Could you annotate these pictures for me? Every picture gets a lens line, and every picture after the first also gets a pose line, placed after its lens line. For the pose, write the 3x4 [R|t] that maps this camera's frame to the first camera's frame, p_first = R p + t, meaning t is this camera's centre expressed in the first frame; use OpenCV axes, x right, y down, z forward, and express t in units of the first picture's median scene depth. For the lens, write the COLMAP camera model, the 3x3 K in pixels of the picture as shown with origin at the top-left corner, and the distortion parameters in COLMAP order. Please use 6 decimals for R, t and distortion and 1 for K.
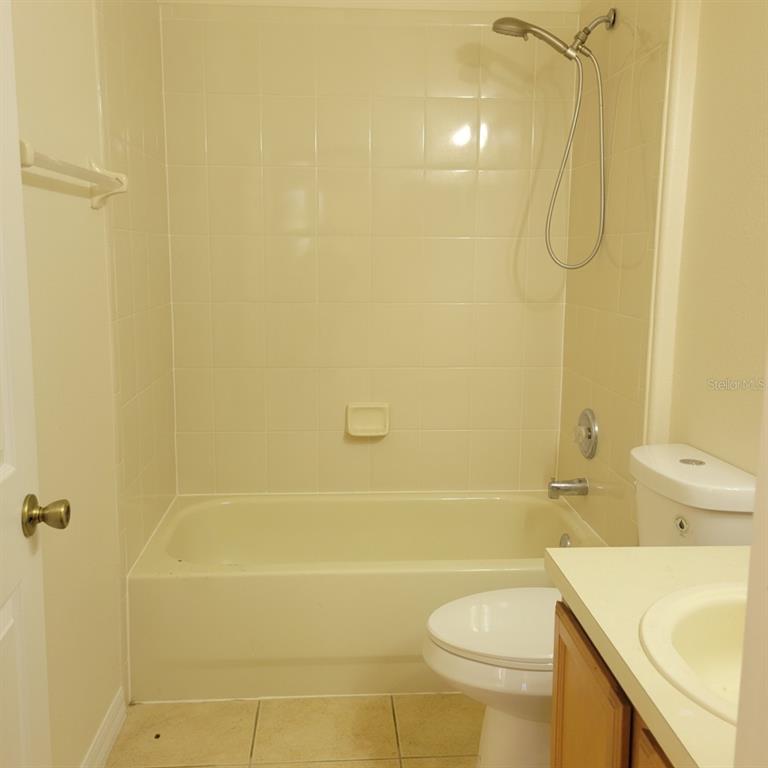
lens RADIAL K [[768.2, 0, 384.3], [0, 768.2, 380.4], [0, 0, 1]] dist [0.066503, -0.031161]
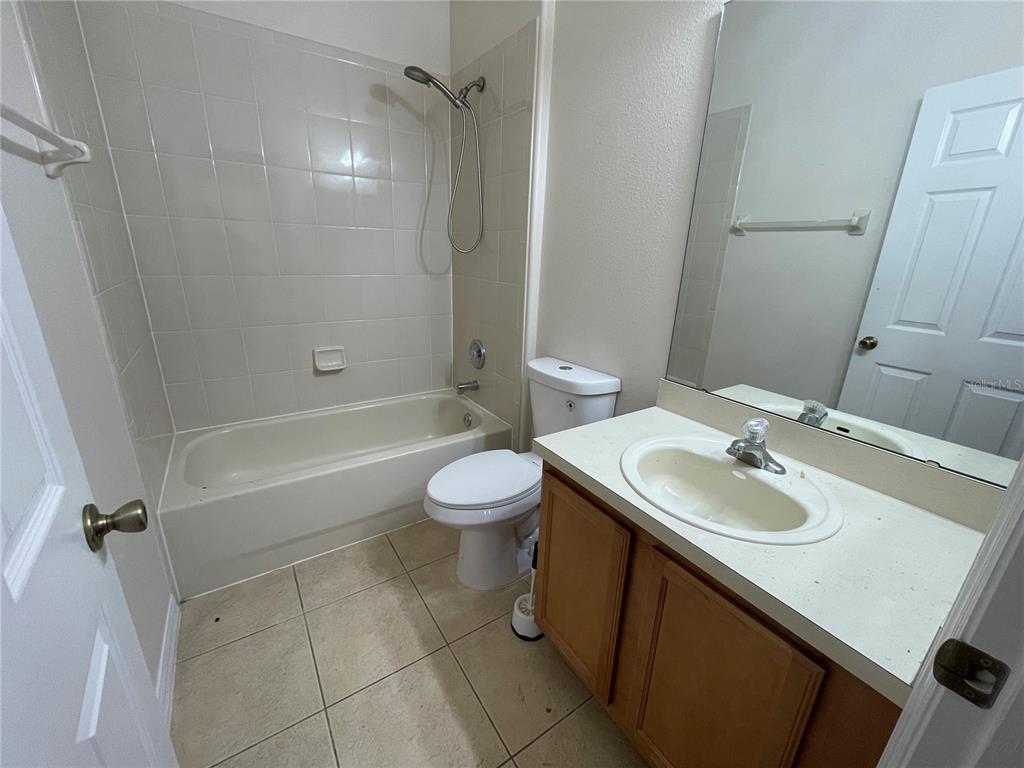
lens RADIAL K [[411.1, 0, 509.3], [0, 411.1, 387.0], [0, 0, 1]] dist [0.000127, 0.000323]
pose [[0.869899, -0.135822, 0.474161, -0.125743], [0.054581, 0.981942, 0.181140, -0.021833], [-0.490201, -0.131693, 0.861603, 0.199611]]
